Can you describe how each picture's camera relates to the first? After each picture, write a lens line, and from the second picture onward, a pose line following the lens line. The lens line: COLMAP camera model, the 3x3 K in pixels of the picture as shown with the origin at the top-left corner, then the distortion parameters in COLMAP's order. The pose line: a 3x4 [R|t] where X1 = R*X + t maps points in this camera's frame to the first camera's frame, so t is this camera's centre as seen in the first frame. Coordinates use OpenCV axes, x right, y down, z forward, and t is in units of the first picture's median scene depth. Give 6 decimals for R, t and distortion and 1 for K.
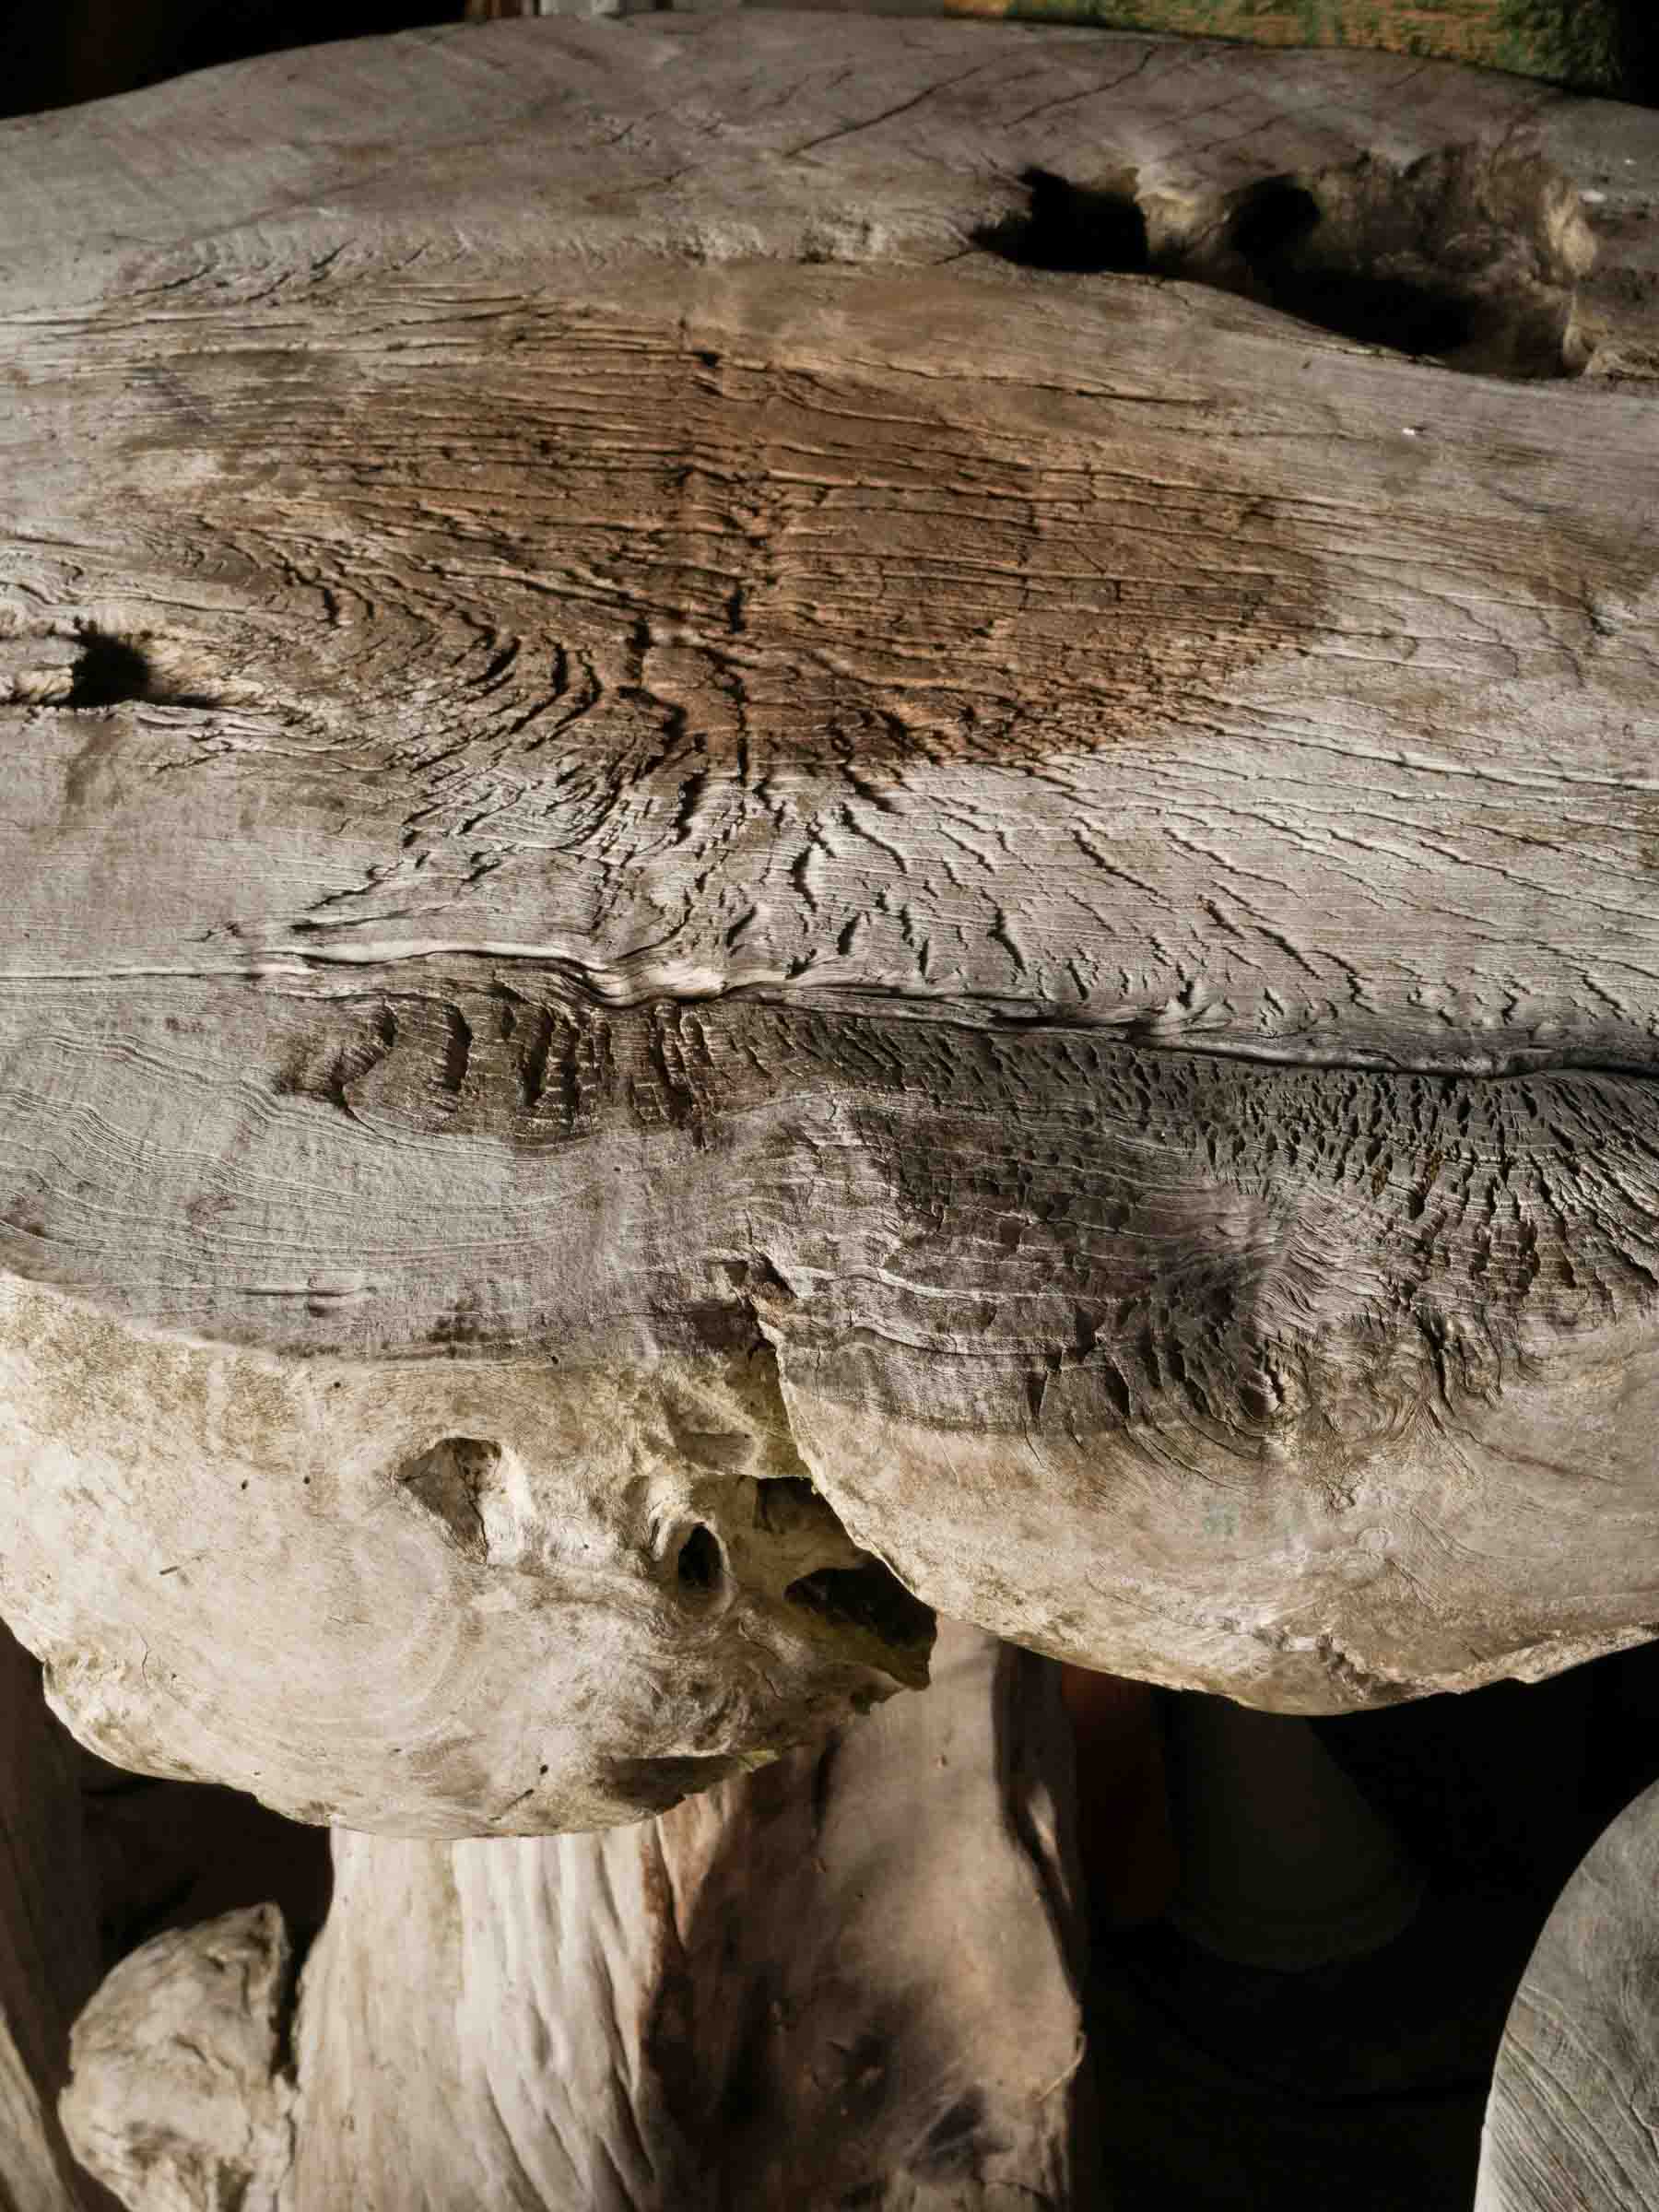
lens RADIAL K [[3602.0, 0, 829.5], [0, 3602.0, 1106.0], [0, 0, 1]] dist [-0.001158, -0.069147]
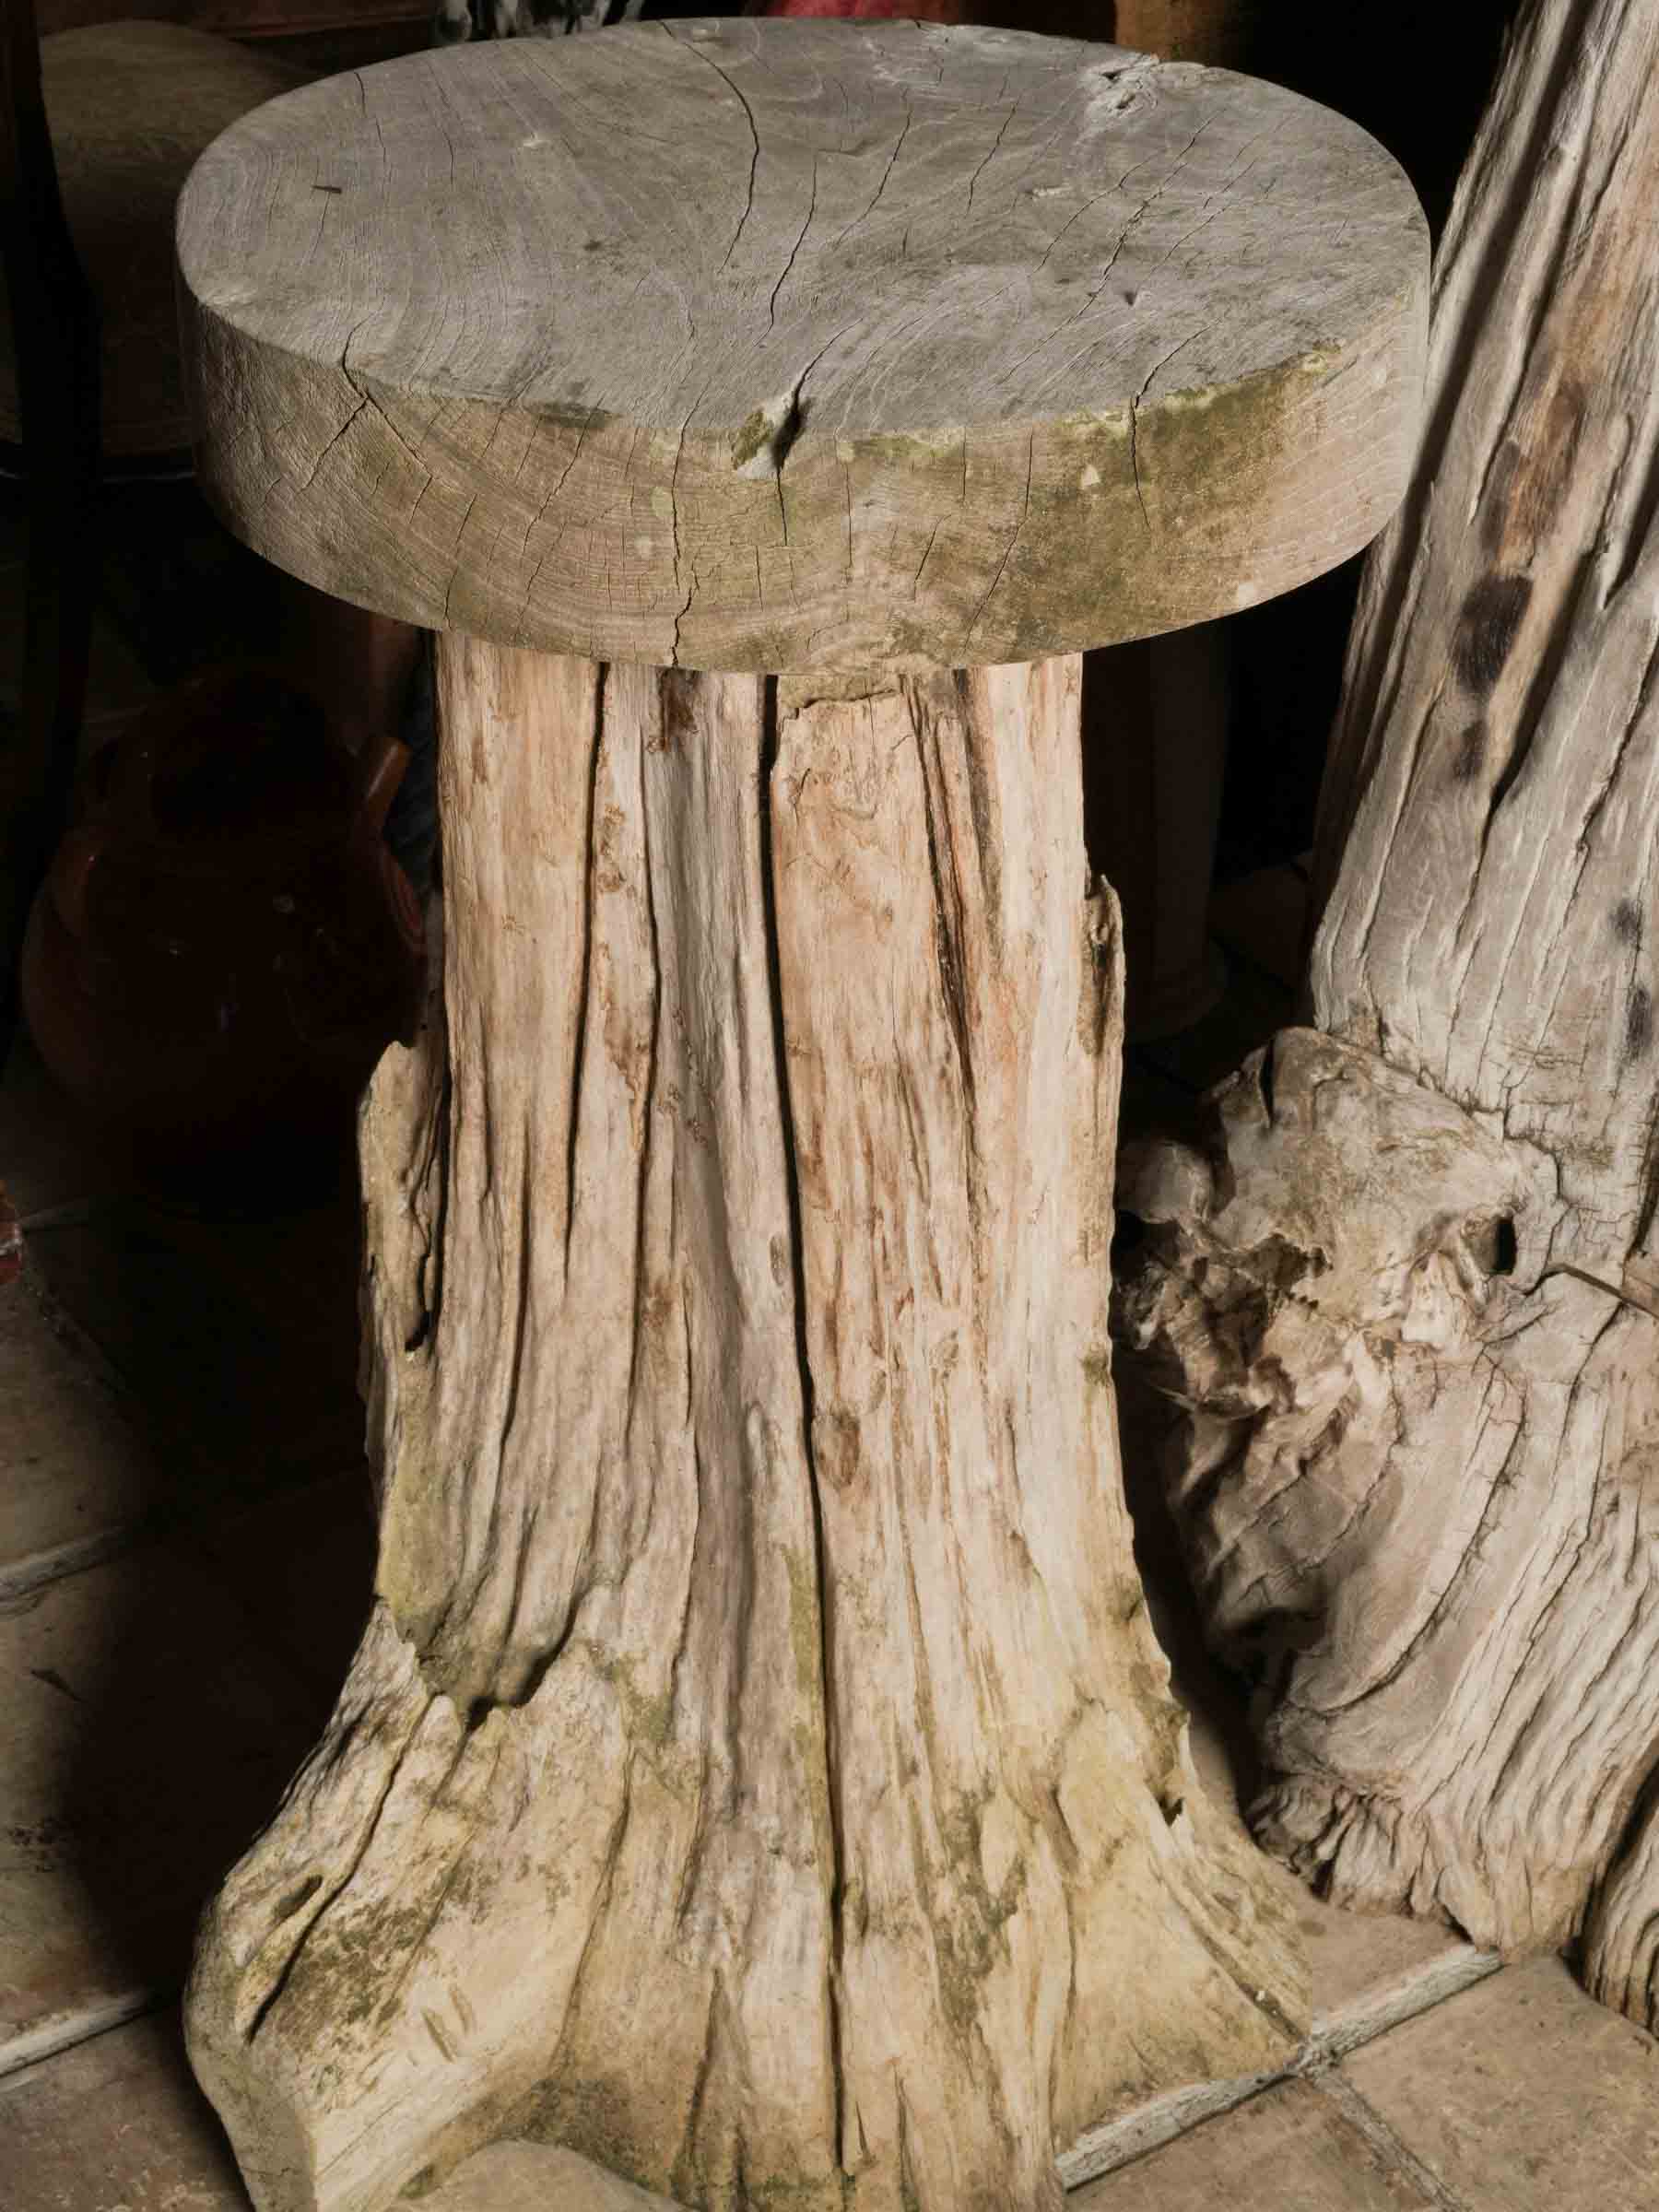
lens RADIAL K [[3517.4, 0, 829.5], [0, 3517.4, 1106.0], [0, 0, 1]] dist [0.003134, 0.068161]
pose [[0.519952, -0.416252, 0.745912, -1.485367], [0.423799, 0.883887, 0.197831, 0.007587], [-0.741650, 0.213254, 0.635986, 0.813403]]
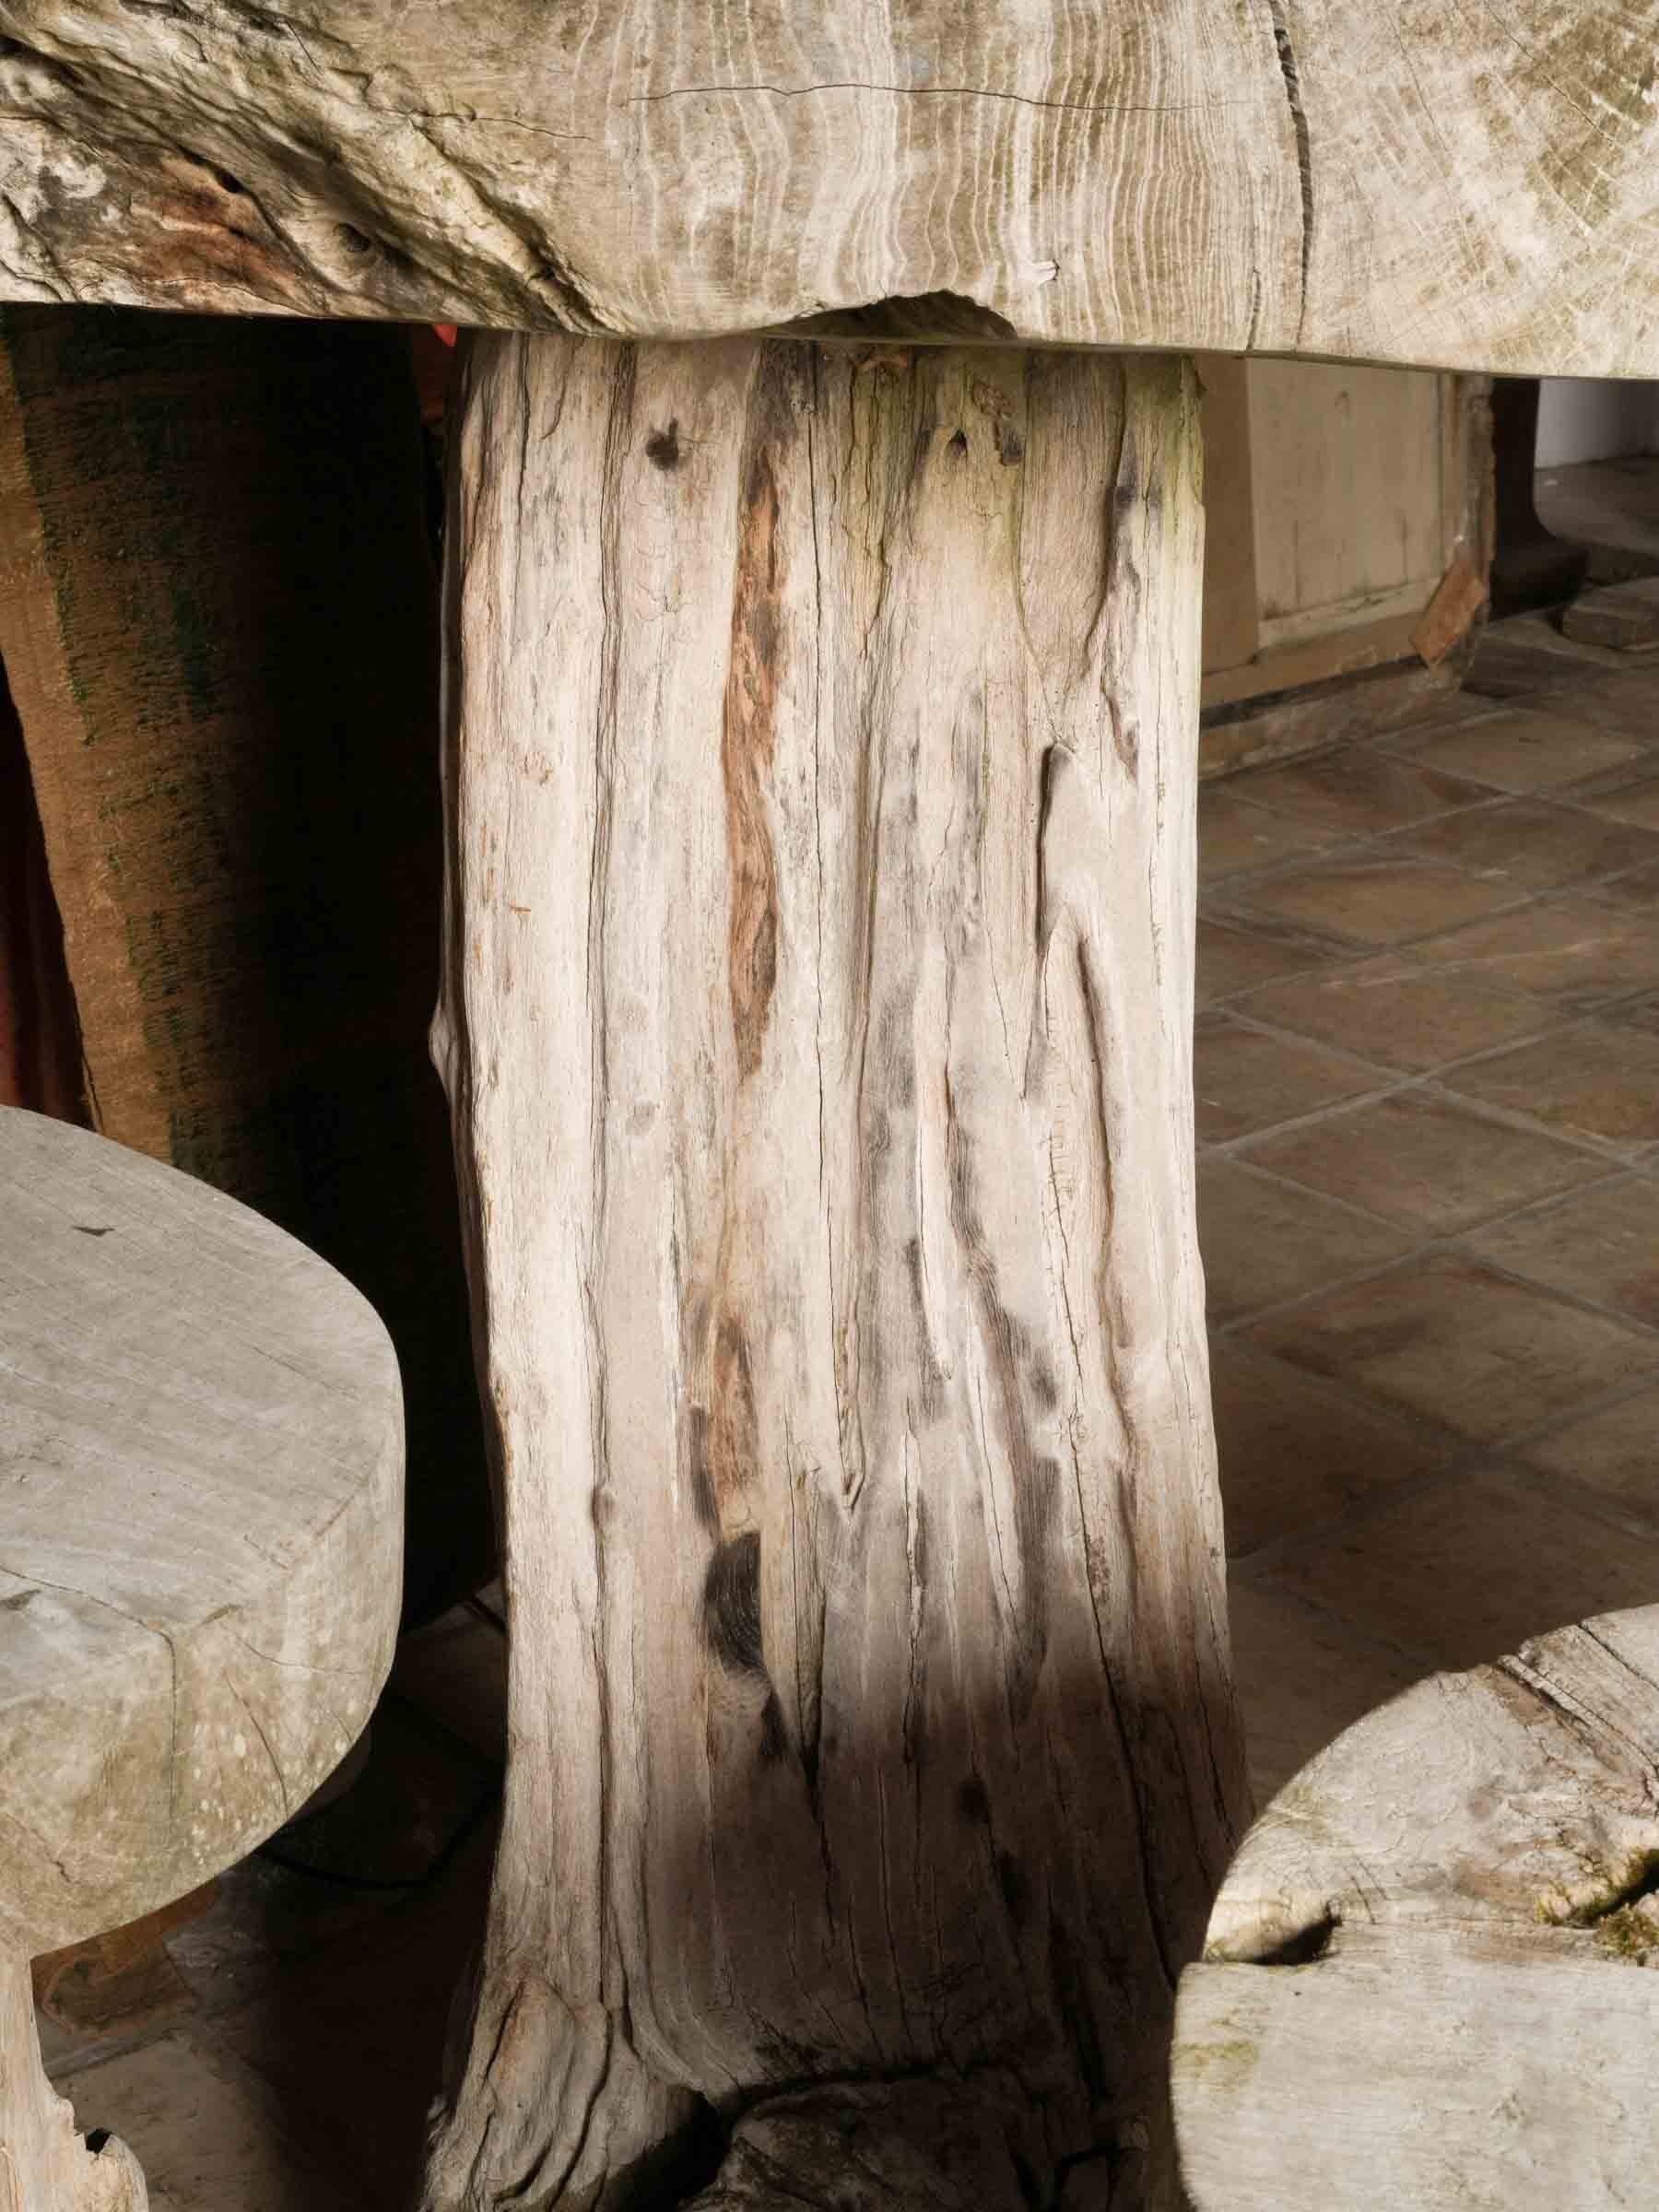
lens RADIAL K [[3517.4, 0, 829.5], [0, 3517.4, 1106.0], [0, 0, 1]] dist [0.003134, 0.068161]
pose [[-0.445756, -0.309436, 0.839971, -1.230619], [0.511569, 0.681963, 0.522708, -0.552543], [-0.734574, 0.662703, -0.145692, 1.536883]]
